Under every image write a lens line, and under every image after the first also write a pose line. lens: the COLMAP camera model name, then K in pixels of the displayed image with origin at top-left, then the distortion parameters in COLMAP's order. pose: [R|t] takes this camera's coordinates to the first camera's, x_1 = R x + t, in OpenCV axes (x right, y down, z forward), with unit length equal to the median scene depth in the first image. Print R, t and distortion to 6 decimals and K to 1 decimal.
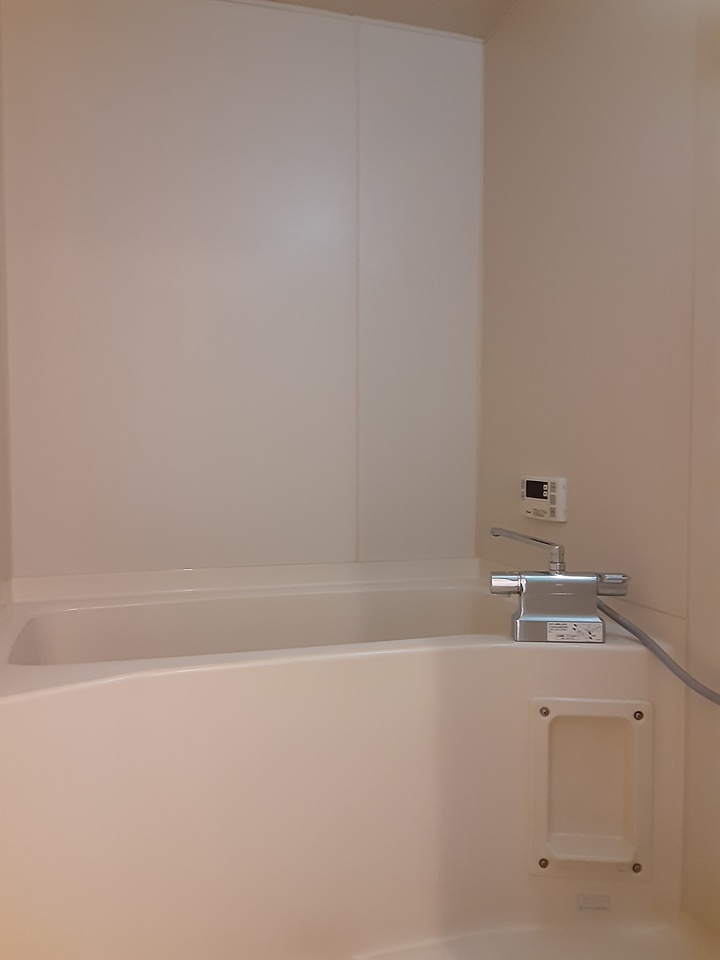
lens RADIAL K [[792.7, 0, 360.0], [0, 792.7, 480.0], [0, 0, 1]] dist [0.119101, -0.170610]
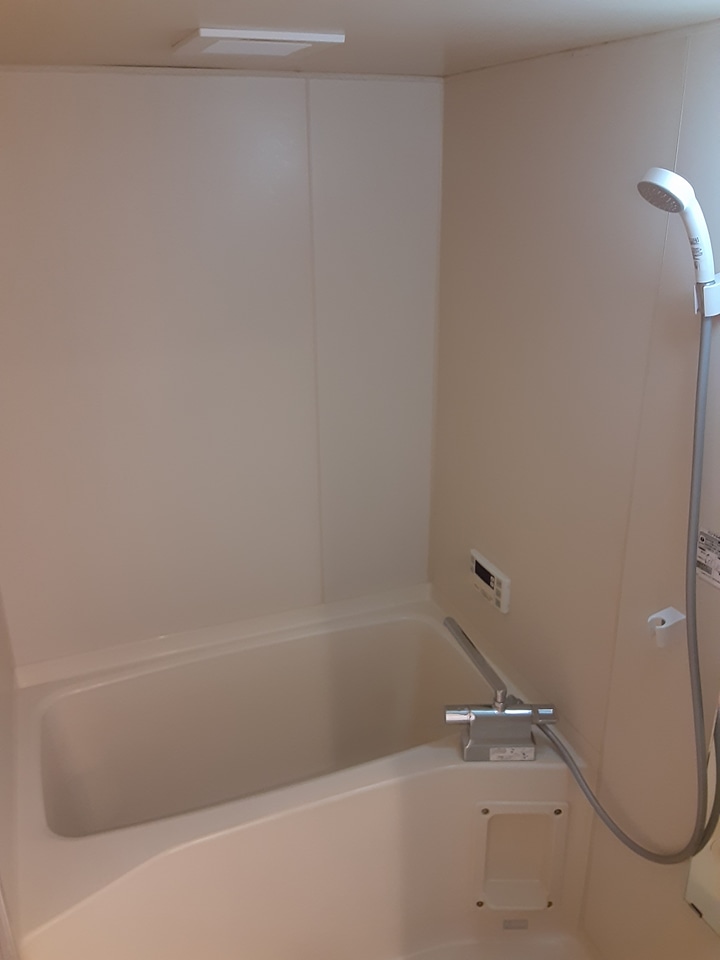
lens RADIAL K [[792.7, 0, 360.0], [0, 792.7, 480.0], [0, 0, 1]] dist [0.119101, -0.170610]
pose [[0.996926, -0.039516, 0.067651, -0.029708], [0.014452, 0.941420, 0.336927, -0.620194], [-0.077002, -0.334914, 0.939097, 0.005935]]
